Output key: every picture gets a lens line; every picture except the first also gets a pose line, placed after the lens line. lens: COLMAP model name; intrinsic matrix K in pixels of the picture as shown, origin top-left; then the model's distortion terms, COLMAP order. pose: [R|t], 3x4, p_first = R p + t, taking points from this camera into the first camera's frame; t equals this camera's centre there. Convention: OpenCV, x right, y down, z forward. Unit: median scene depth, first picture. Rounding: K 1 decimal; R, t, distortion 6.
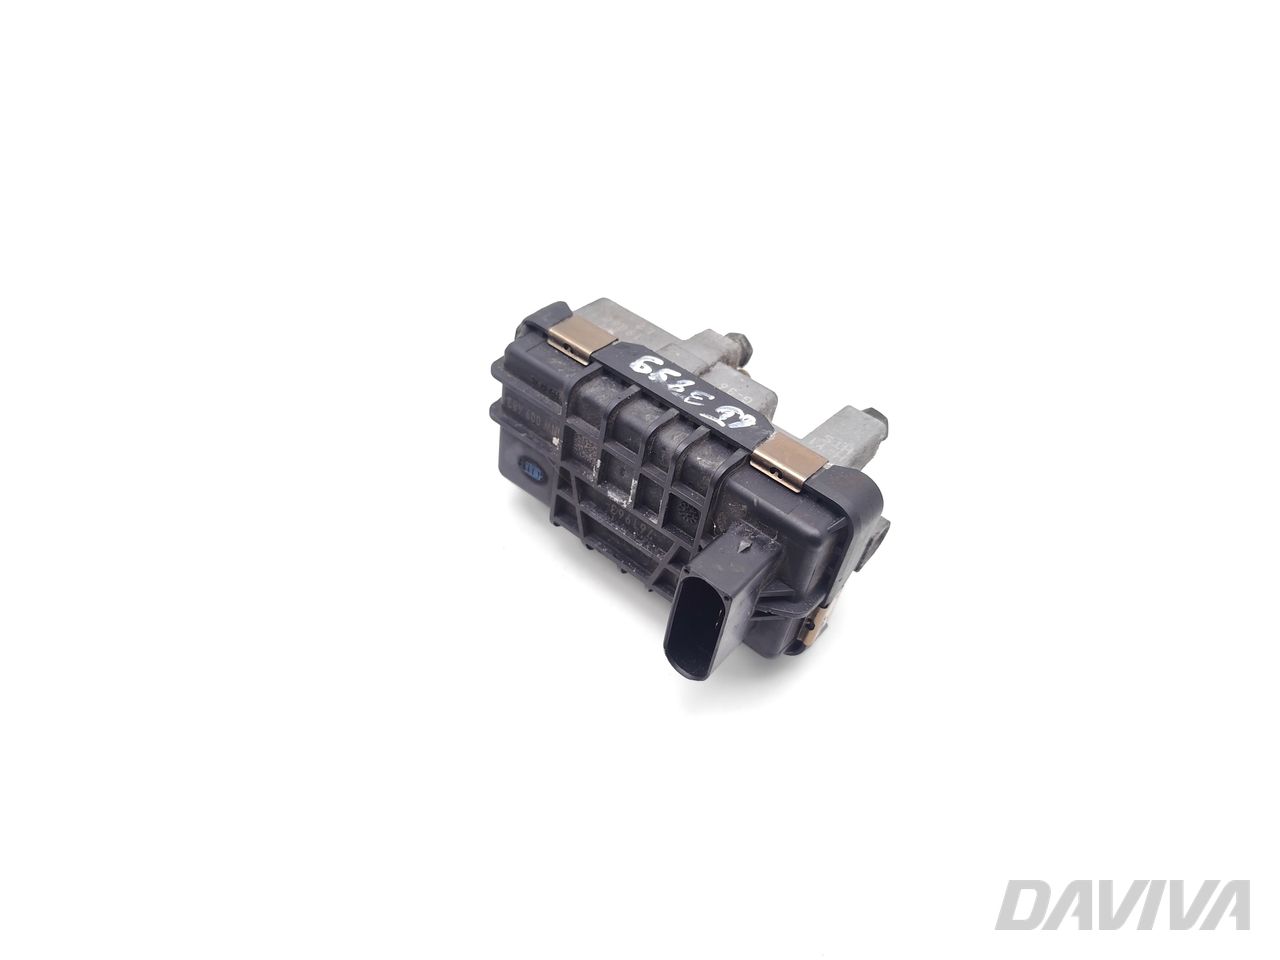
lens RADIAL K [[950.1, 0, 640.0], [0, 950.1, 480.0], [0, 0, 1]] dist [0.001682, -0.000072]
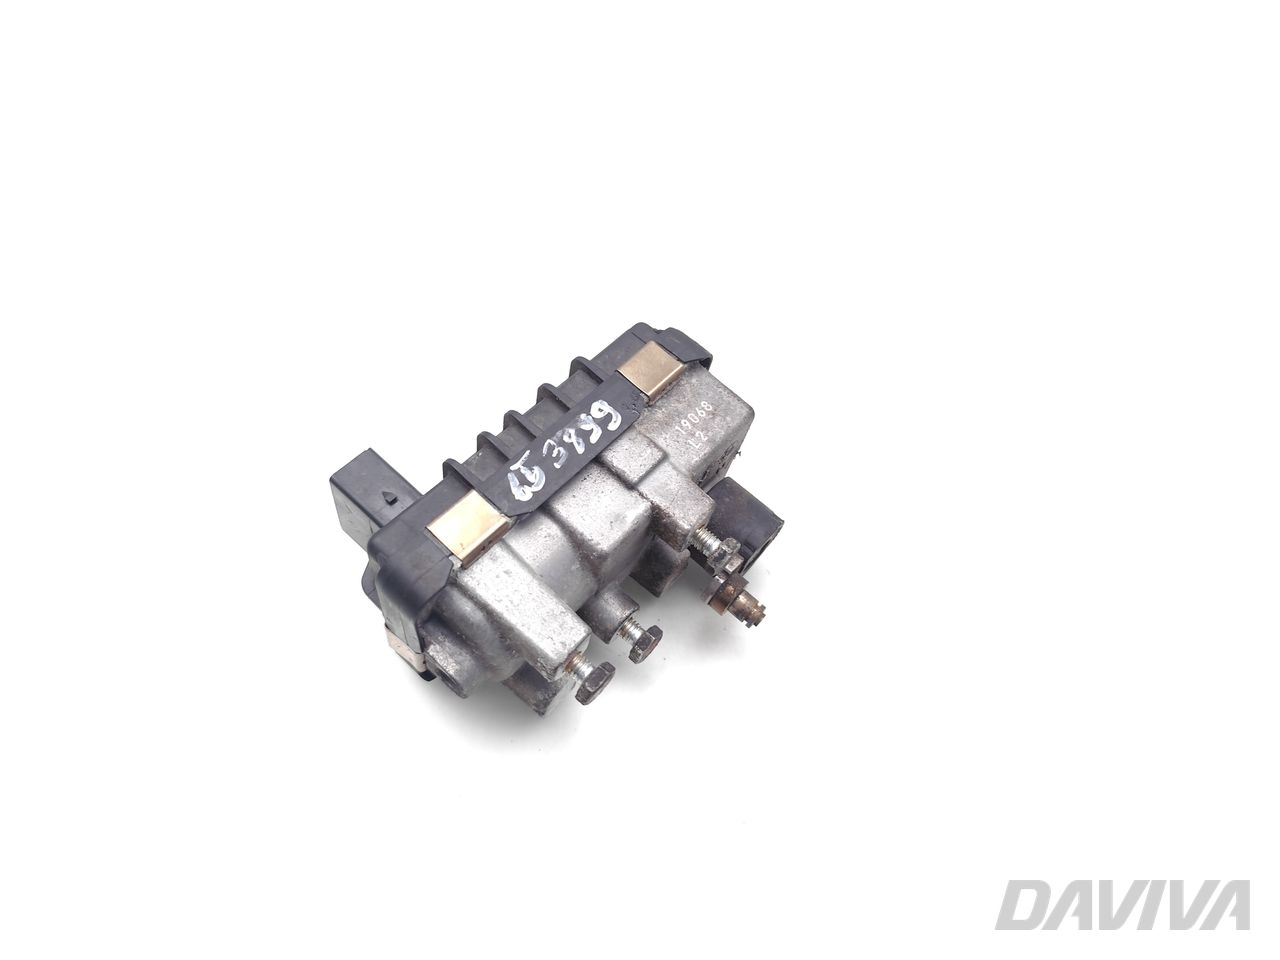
lens RADIAL K [[950.1, 0, 640.0], [0, 950.1, 480.0], [0, 0, 1]] dist [0.001682, -0.000072]
pose [[-0.009051, 0.790372, -0.612560, 0.679701], [-0.784279, 0.374417, 0.494690, -0.626524], [0.620342, 0.484895, 0.616484, 0.462842]]
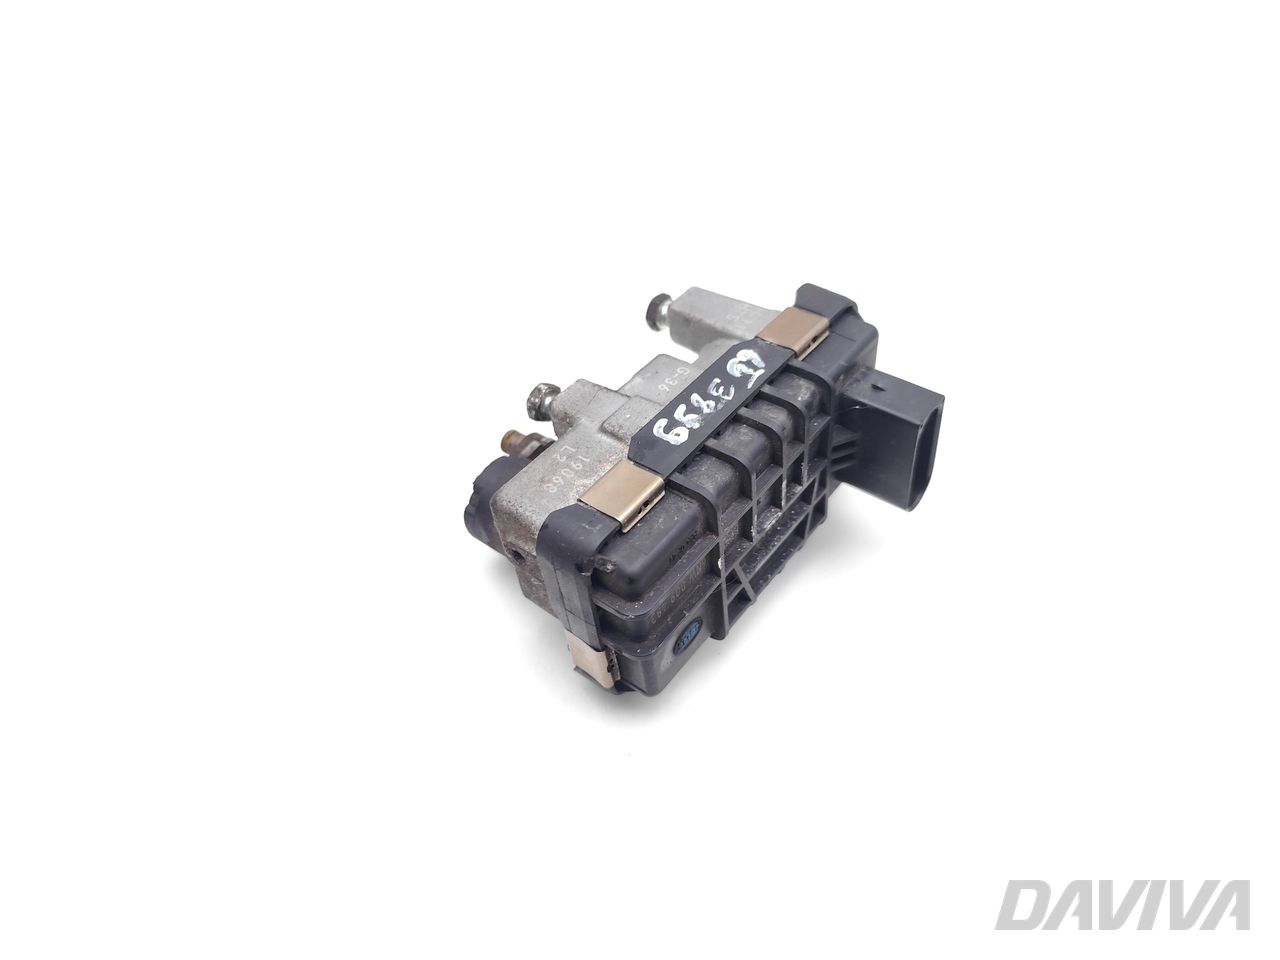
lens RADIAL K [[950.1, 0, 640.0], [0, 950.1, 480.0], [0, 0, 1]] dist [0.001682, -0.000072]
pose [[-0.009015, -0.805947, 0.591920, -0.555002], [0.737833, 0.394171, 0.547934, -0.615309], [-0.674923, 0.441678, 0.591101, 0.542961]]
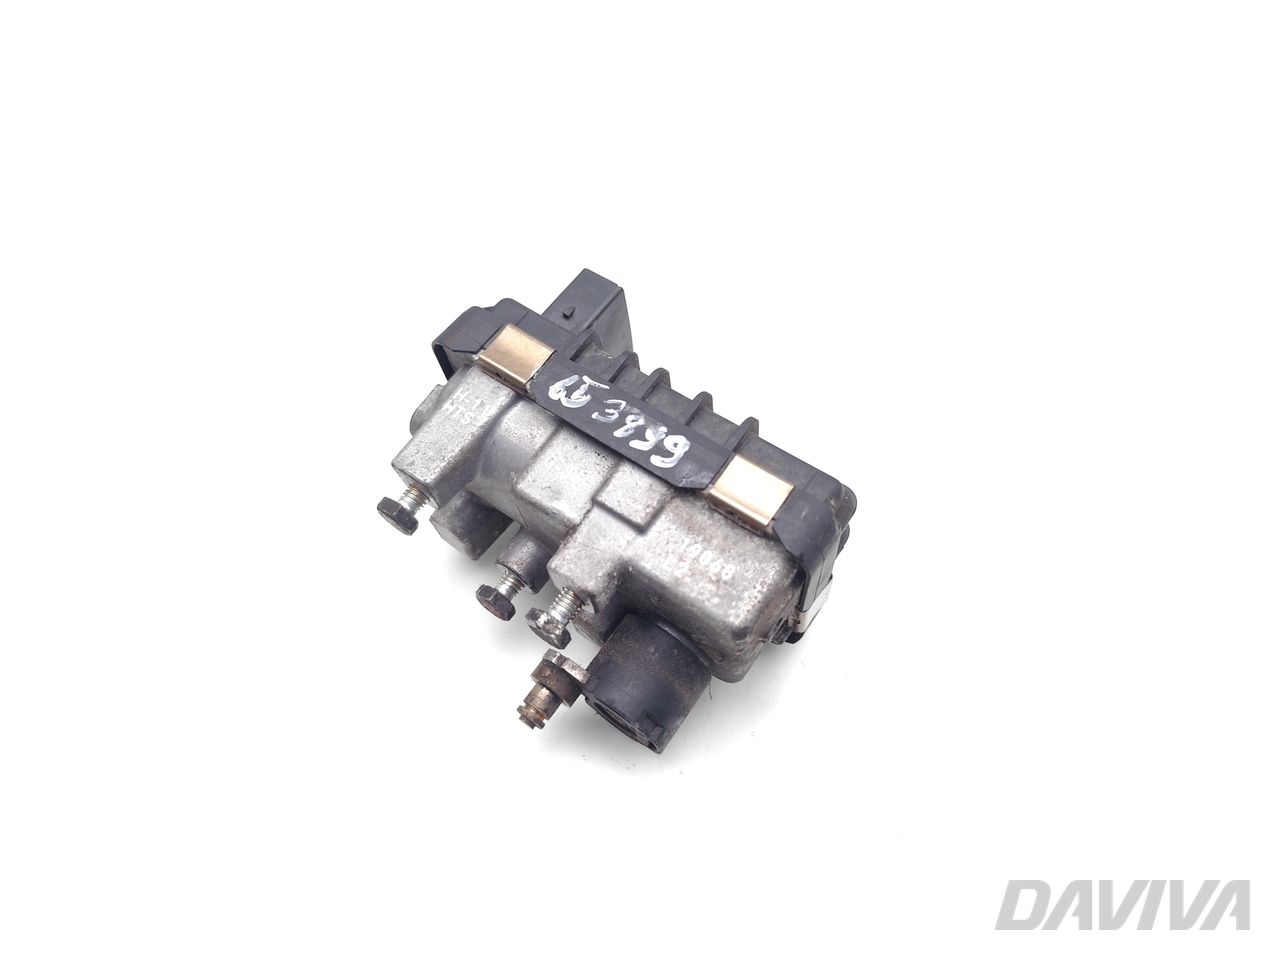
lens RADIAL K [[950.1, 0, 640.0], [0, 950.1, 480.0], [0, 0, 1]] dist [0.001682, -0.000072]
pose [[-0.998640, 0.021848, -0.047335, 0.076799], [-0.051000, -0.221090, 0.973919, -0.976386], [0.010812, 0.975009, 0.221903, 0.861265]]
